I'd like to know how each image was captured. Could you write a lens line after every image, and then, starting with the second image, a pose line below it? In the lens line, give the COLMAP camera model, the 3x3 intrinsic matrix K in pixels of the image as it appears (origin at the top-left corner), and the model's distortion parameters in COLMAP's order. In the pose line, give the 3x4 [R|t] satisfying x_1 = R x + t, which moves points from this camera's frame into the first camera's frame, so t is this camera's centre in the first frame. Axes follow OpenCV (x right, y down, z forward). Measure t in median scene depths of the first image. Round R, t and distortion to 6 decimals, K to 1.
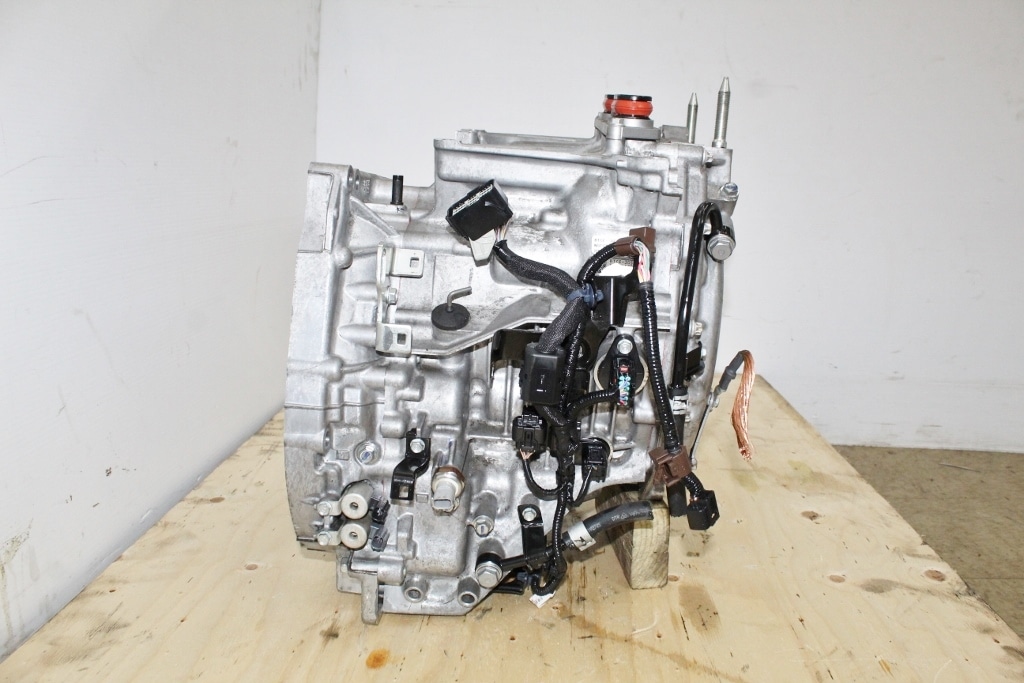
lens RADIAL K [[845.7, 0, 512.0], [0, 845.7, 341.5], [0, 0, 1]] dist [-0.160747, 0.121158]
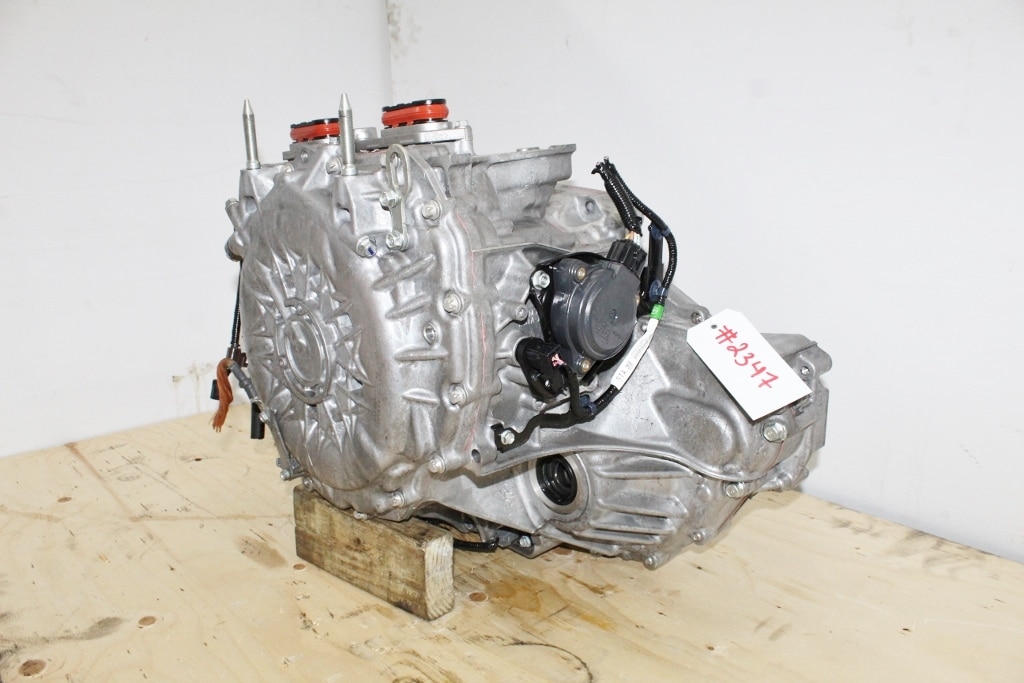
lens RADIAL K [[849.4, 0, 519.7], [0, 849.4, 340.9], [0, 0, 1]] dist [-0.171593, 0.149630]
pose [[-0.680871, 0.167055, -0.713097, 0.730087], [-0.159305, 0.916549, 0.366823, -0.429571], [0.714868, 0.363360, -0.597439, 1.771819]]
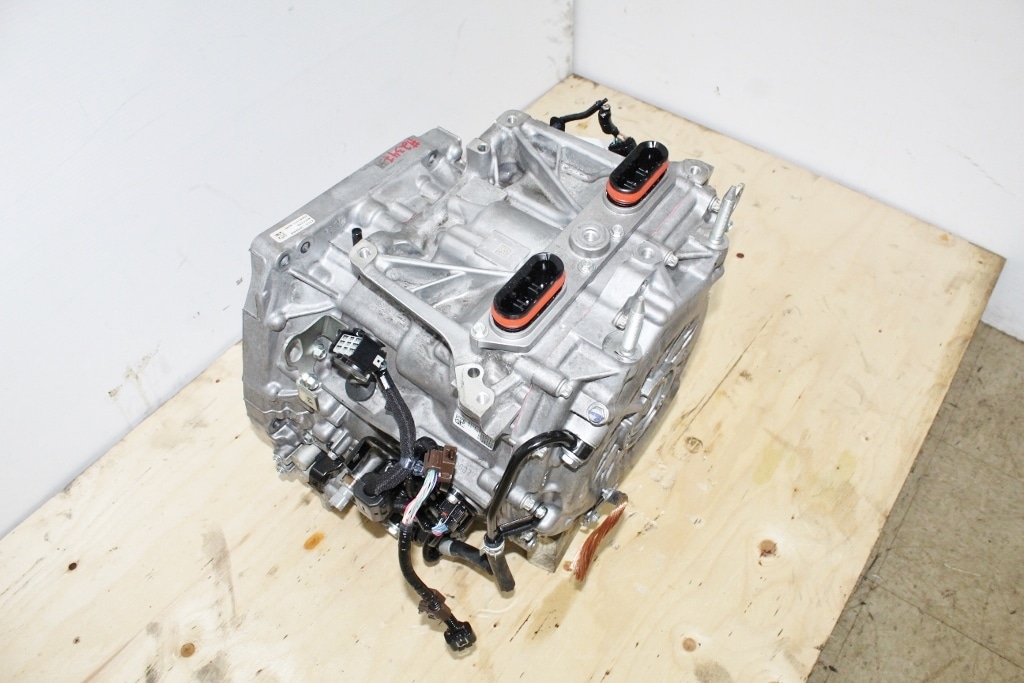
lens RADIAL K [[849.4, 0, 519.7], [0, 849.4, 340.9], [0, 0, 1]] dist [-0.171593, 0.149630]
pose [[0.838372, 0.423826, -0.342788, 0.417308], [-0.123481, 0.760172, 0.637880, -0.731070], [0.530928, -0.492454, 0.689641, 0.298646]]
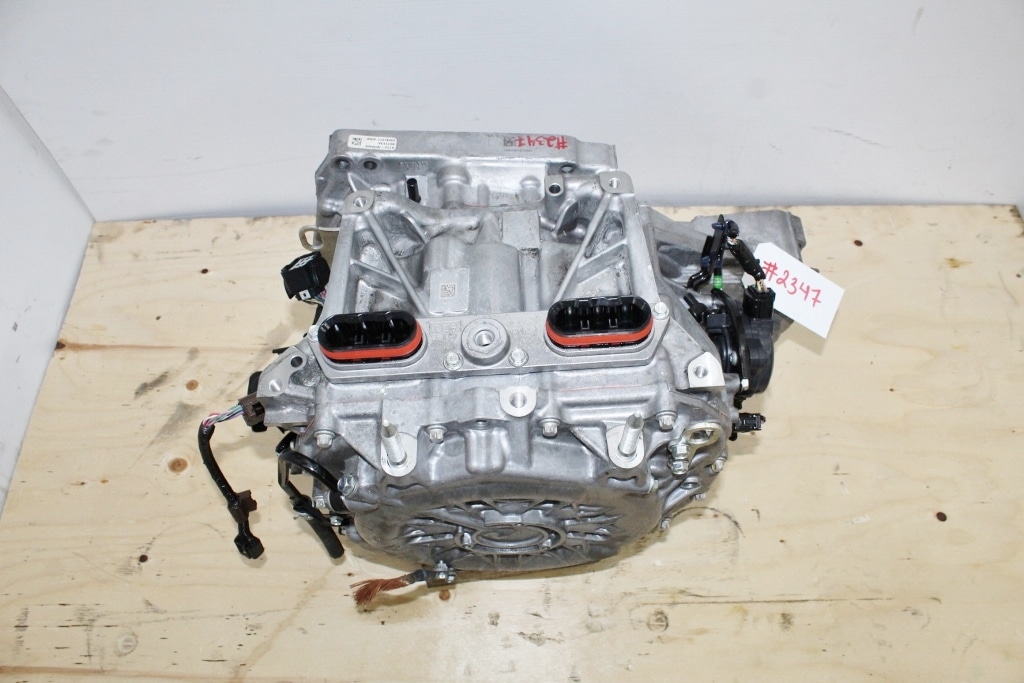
lens RADIAL K [[849.4, 0, 519.7], [0, 849.4, 340.9], [0, 0, 1]] dist [-0.171593, 0.149630]
pose [[0.074959, 0.836447, -0.542897, 0.542375], [-0.198760, 0.546037, 0.813842, -0.878503], [0.977177, 0.046901, 0.207183, 0.861905]]
